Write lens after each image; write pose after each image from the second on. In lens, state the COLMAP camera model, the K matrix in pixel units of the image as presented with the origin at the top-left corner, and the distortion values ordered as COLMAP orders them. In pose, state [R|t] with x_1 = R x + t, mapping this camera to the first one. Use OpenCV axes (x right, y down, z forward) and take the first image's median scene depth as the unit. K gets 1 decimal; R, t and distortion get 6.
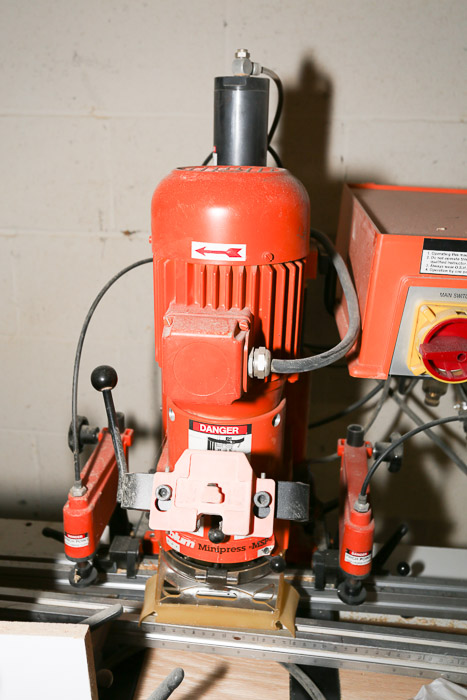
lens RADIAL K [[616.4, 0, 236.0], [0, 616.4, 348.6], [0, 0, 1]] dist [0.017730, -0.000912]
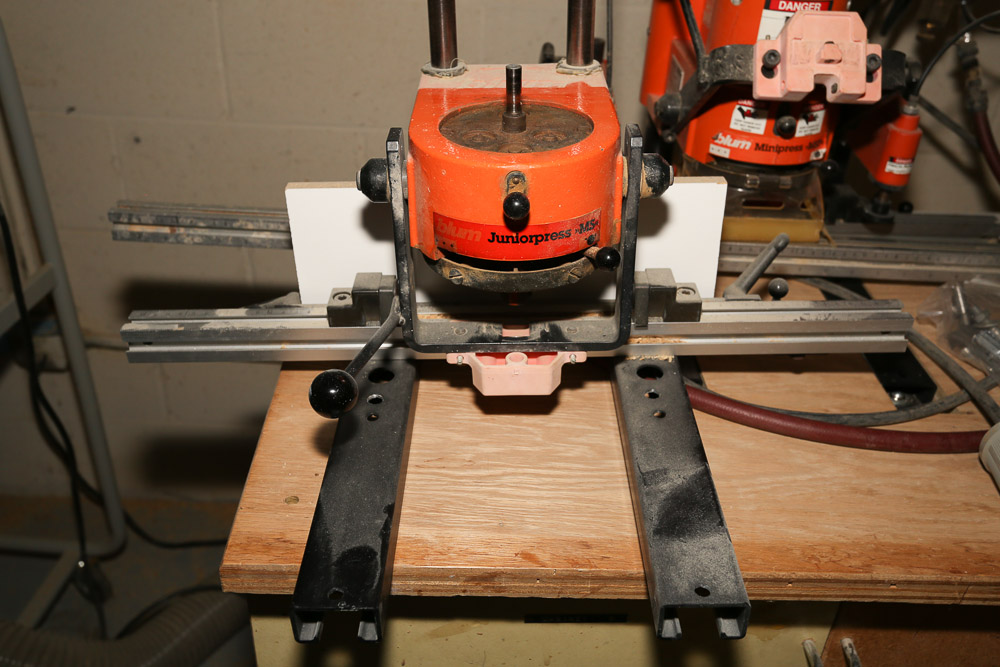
lens RADIAL K [[891.1, 0, 502.3], [0, 891.1, 335.5], [0, 0, 1]] dist [-0.000919, 0.006456]
pose [[0.994892, -0.036507, 0.094112, -0.579712], [0.013423, 0.971876, 0.235110, 0.273289], [-0.100048, -0.232645, 0.967402, -0.344927]]
